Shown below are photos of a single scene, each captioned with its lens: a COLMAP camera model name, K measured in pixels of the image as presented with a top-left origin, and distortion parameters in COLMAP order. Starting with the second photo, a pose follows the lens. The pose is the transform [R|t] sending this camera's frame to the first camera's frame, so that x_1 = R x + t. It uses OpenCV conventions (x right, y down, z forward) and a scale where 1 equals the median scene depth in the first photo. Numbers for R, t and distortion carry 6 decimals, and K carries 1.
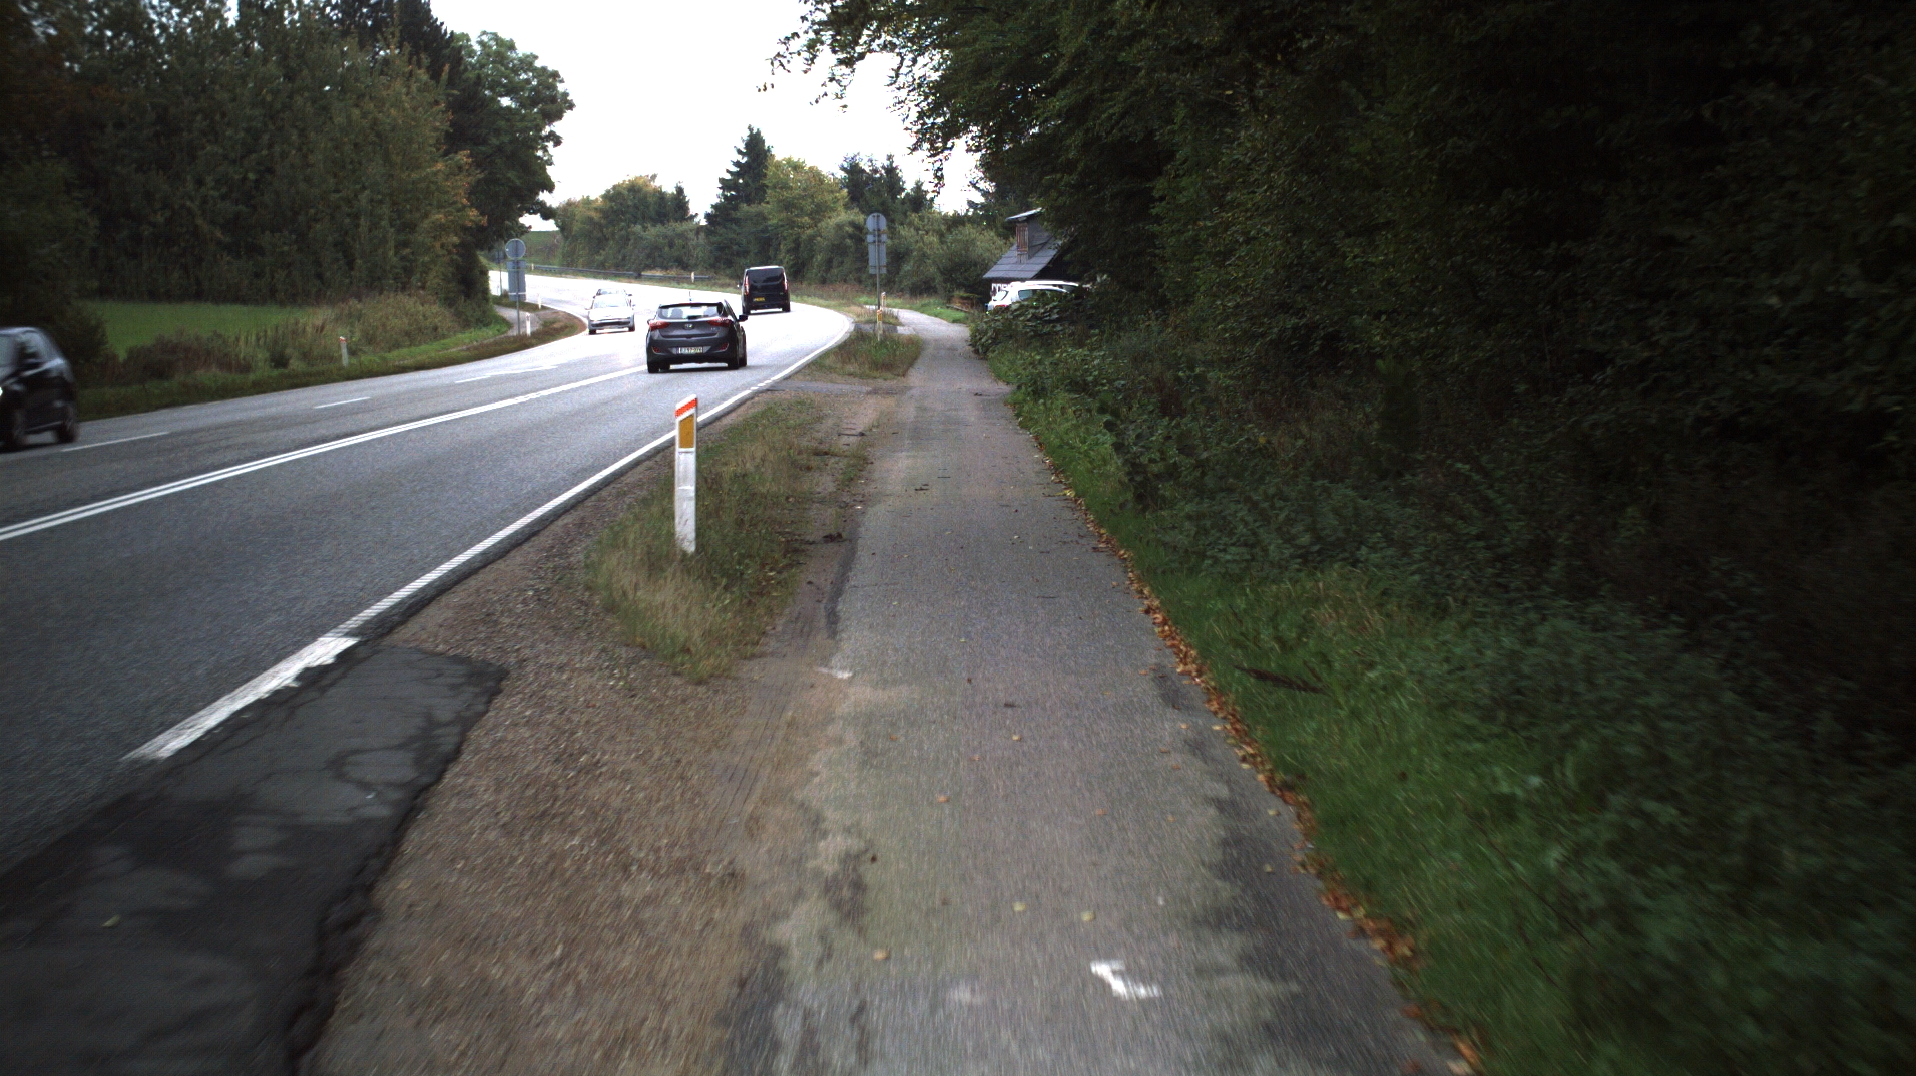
lens RADIAL K [[3440.1, 0, 967.7], [0, 3440.1, 539.5], [0, 0, 1]] dist [-0.248313, 0.000000]
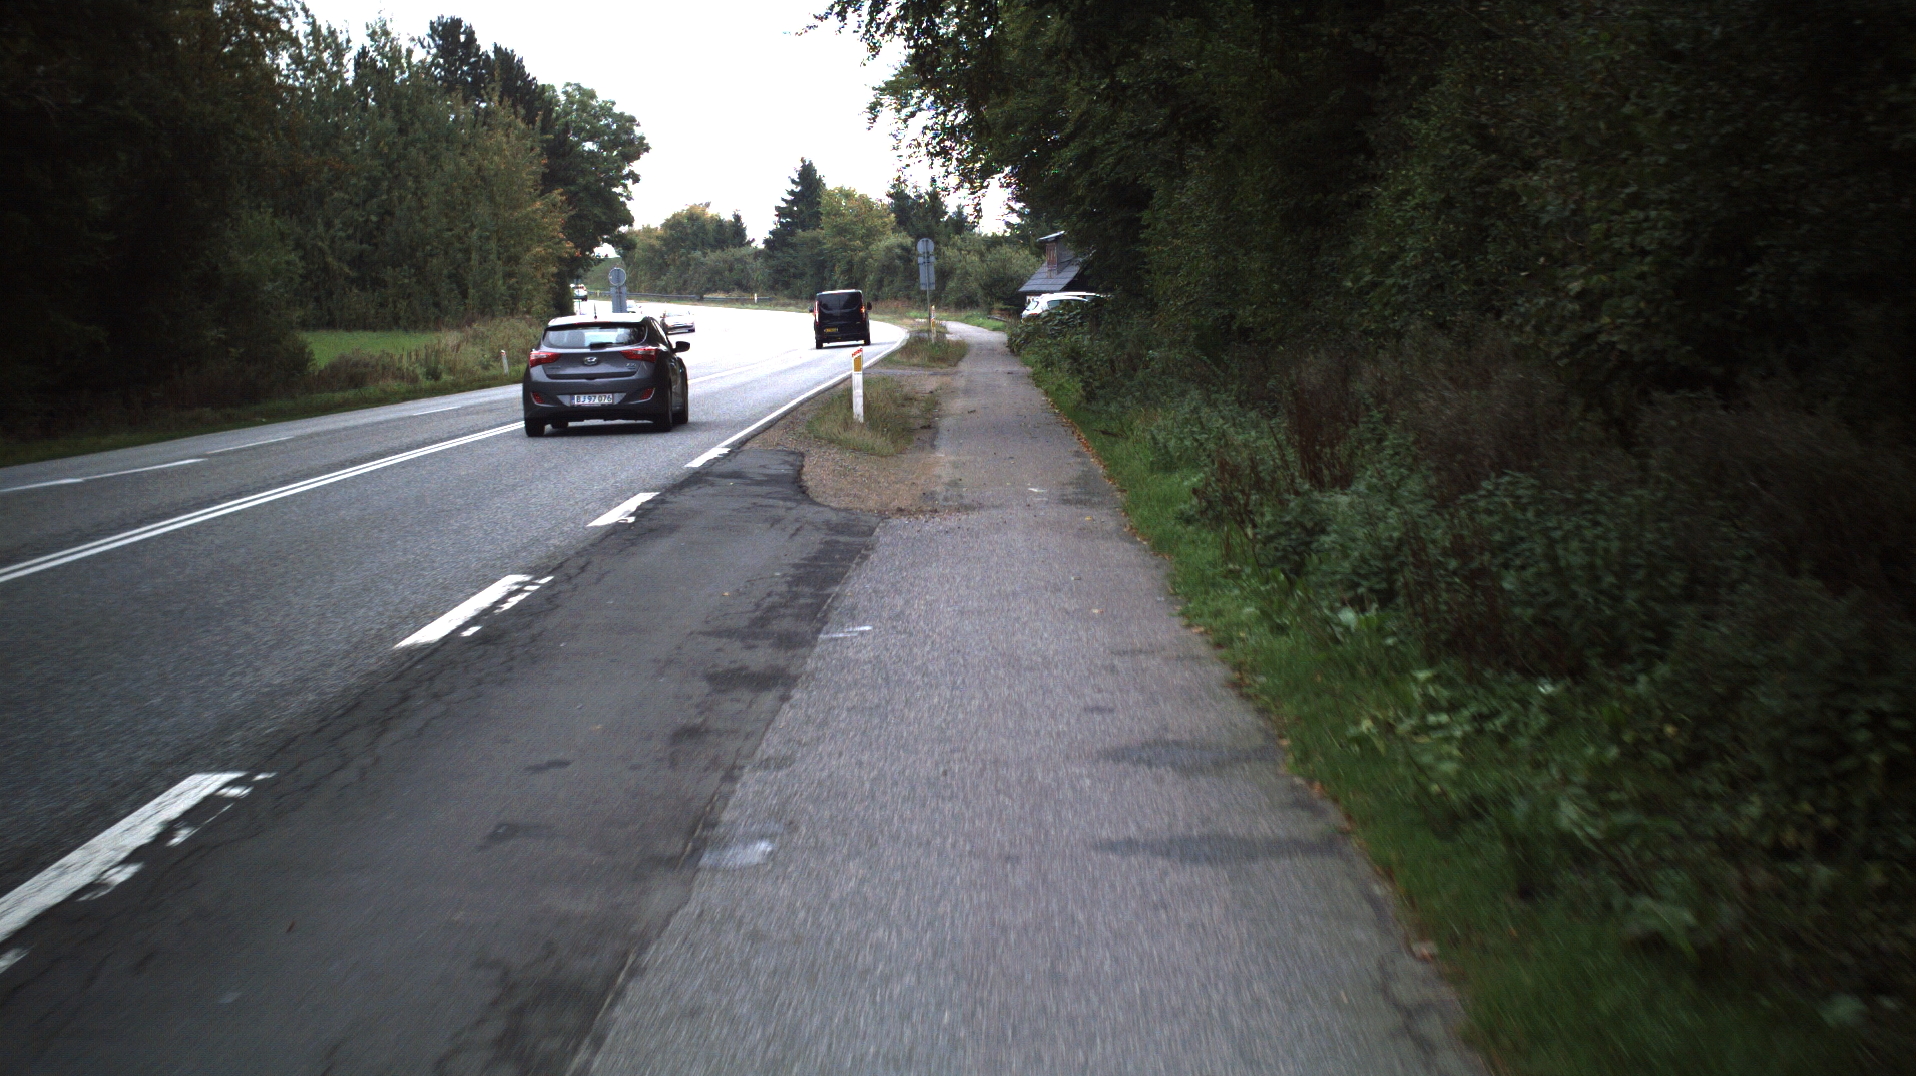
lens RADIAL K [[3440.1, 0, 959.7], [0, 3440.1, 549.2], [0, 0, 1]] dist [-0.248313, 0.000000]
pose [[0.999562, -0.024634, -0.016428, 0.002445], [0.024601, 0.999695, -0.002238, 0.020181], [0.016478, 0.001833, 0.999863, -0.249484]]
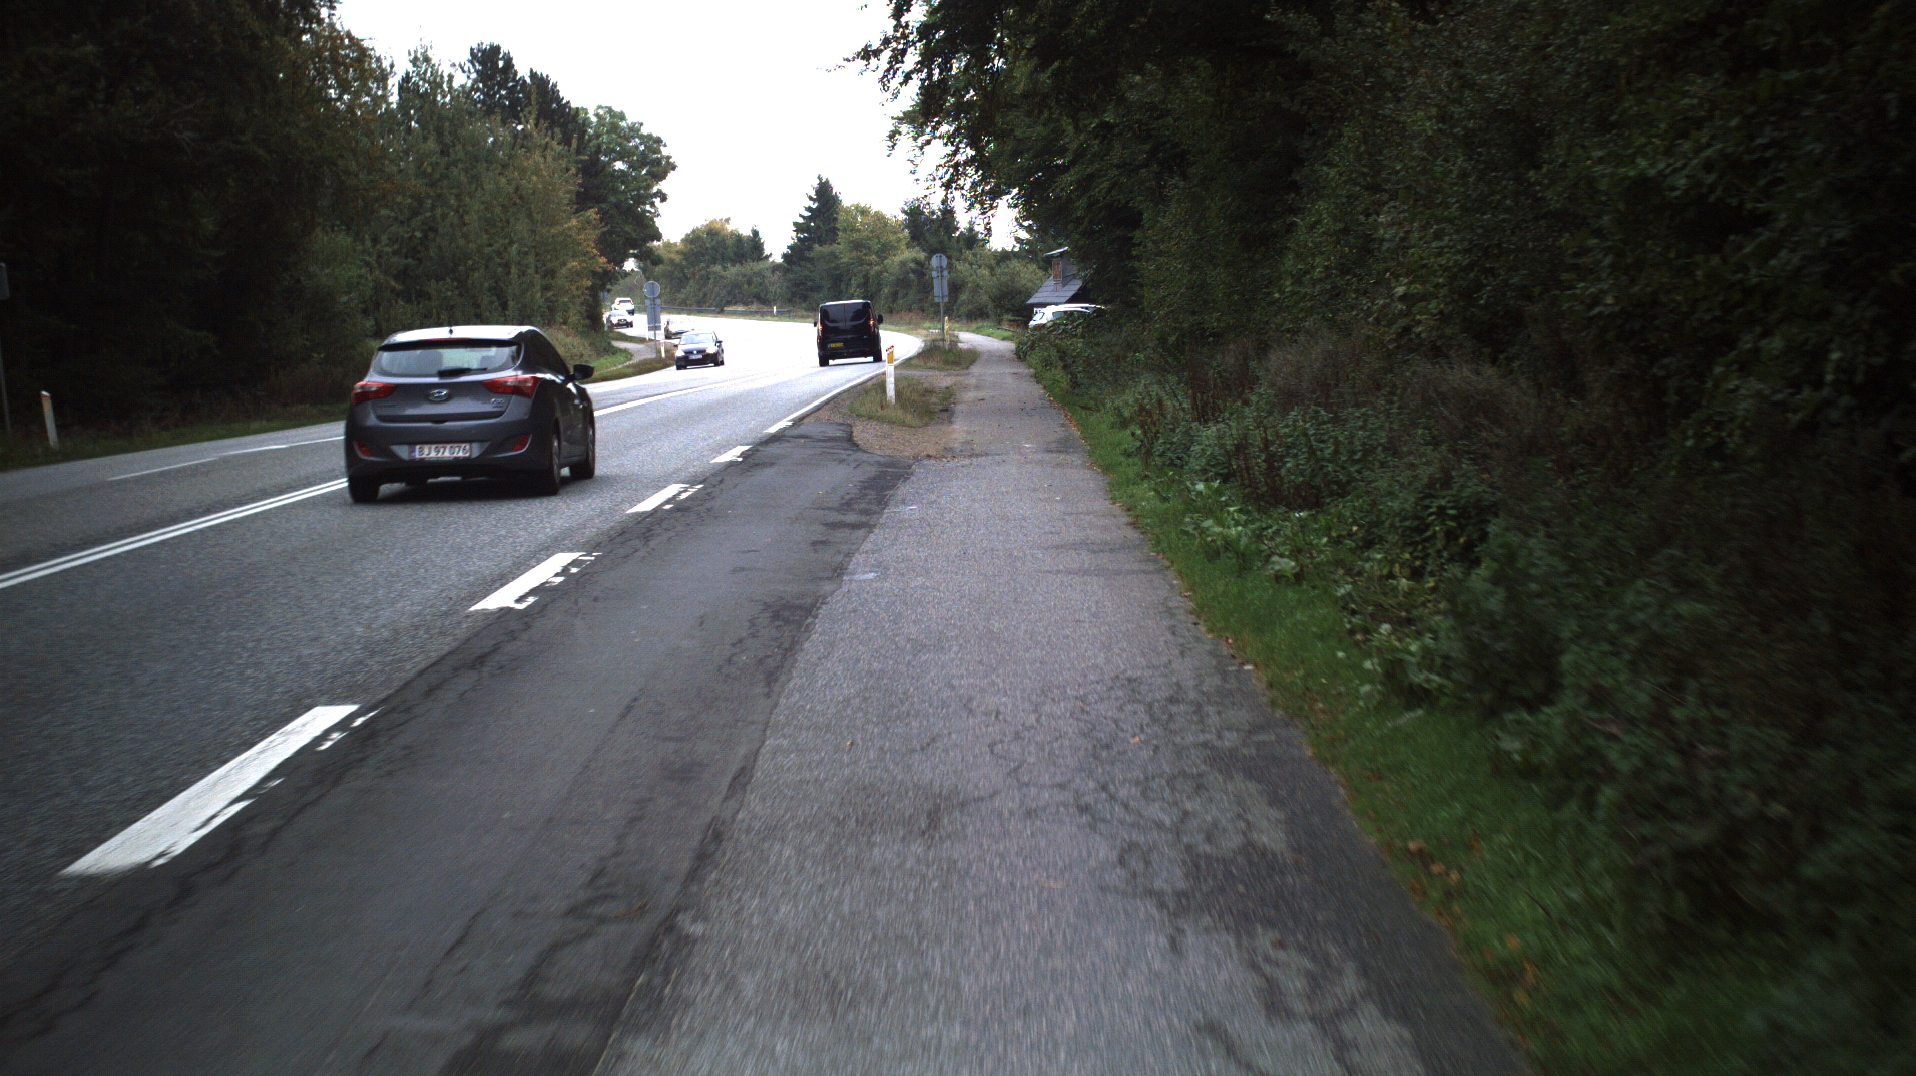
lens RADIAL K [[3440.1, 0, 954.9], [0, 3440.1, 531.8], [0, 0, 1]] dist [-0.248313, 0.000000]
pose [[0.999471, -0.024973, -0.020824, 0.004115], [0.024741, 0.999630, -0.011344, 0.030666], [0.021099, 0.010823, 0.999719, -0.373874]]
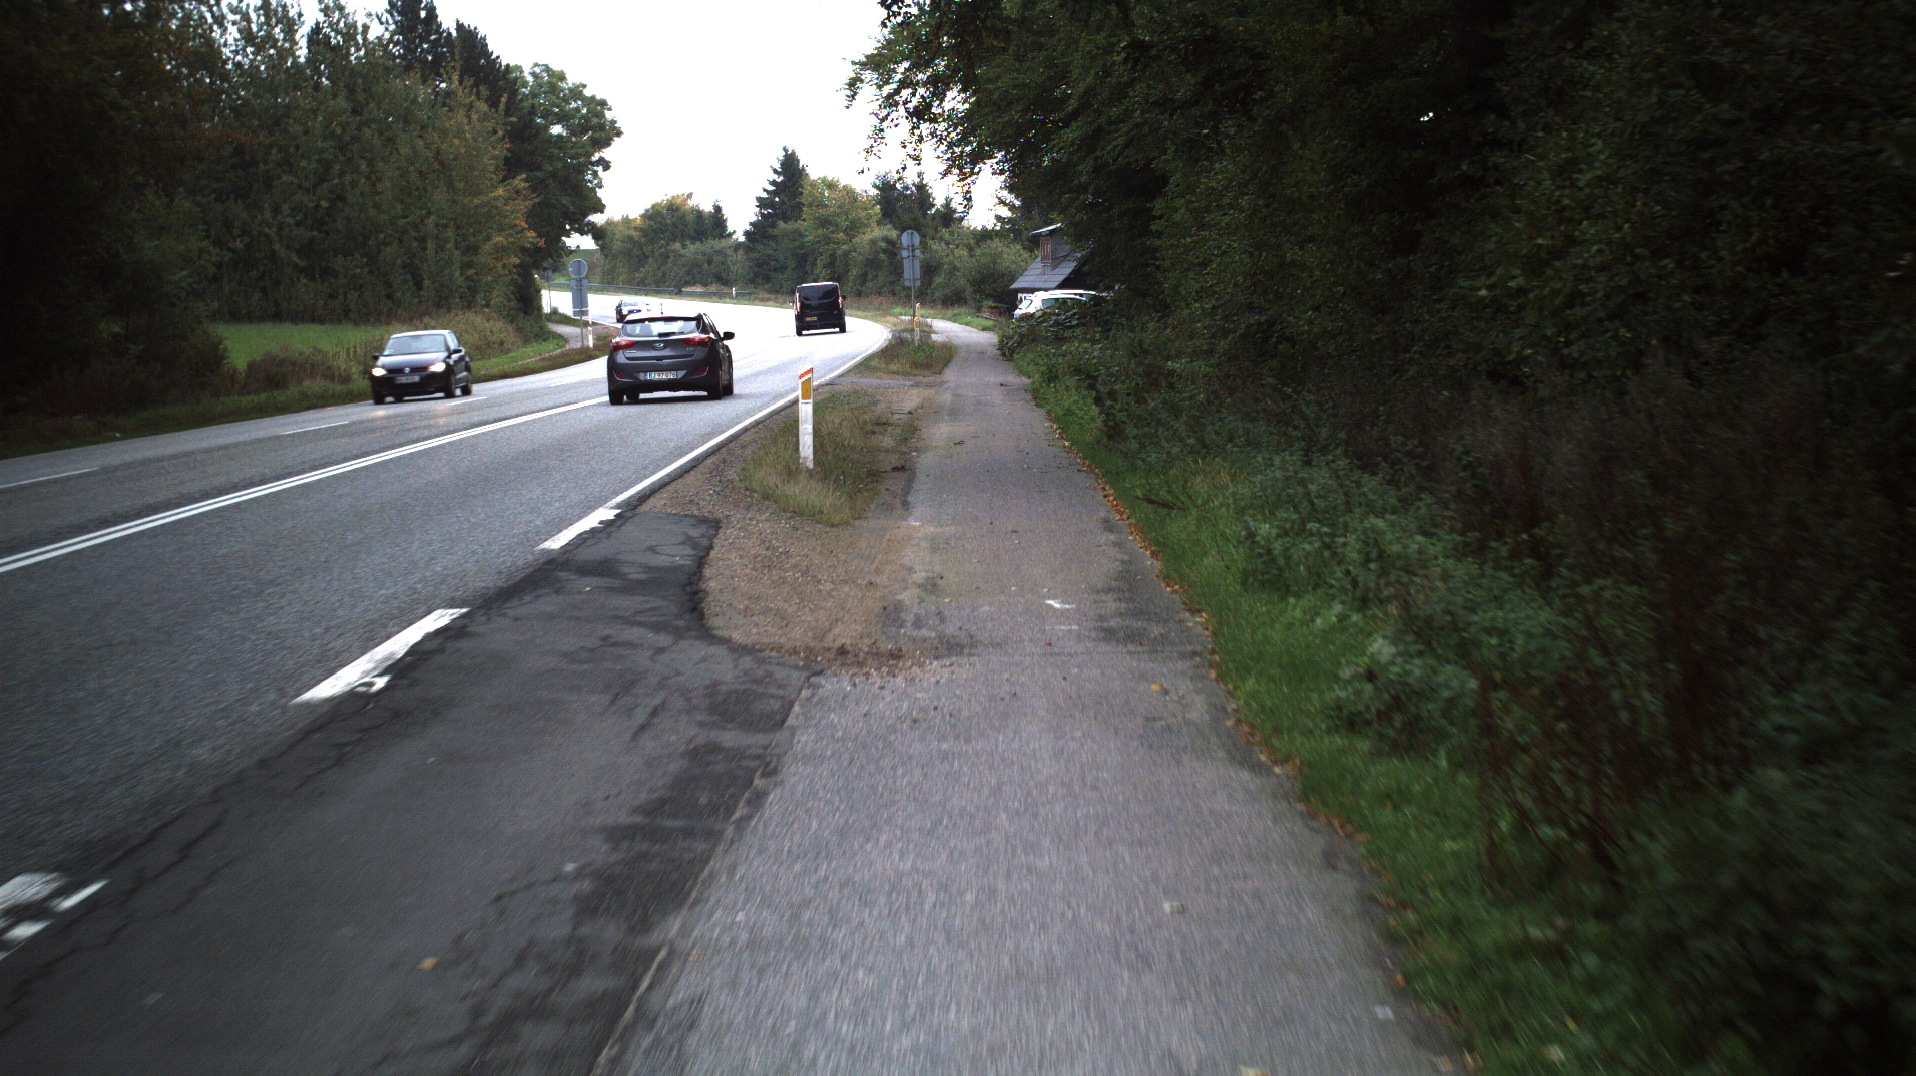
lens RADIAL K [[3440.1, 0, 956.9], [0, 3440.1, 540.3], [0, 0, 1]] dist [-0.248313, 0.000000]
pose [[0.999804, -0.014997, -0.012928, 0.000963], [0.014955, 0.999883, -0.003328, 0.009877], [0.012976, 0.003134, 0.999911, -0.124920]]
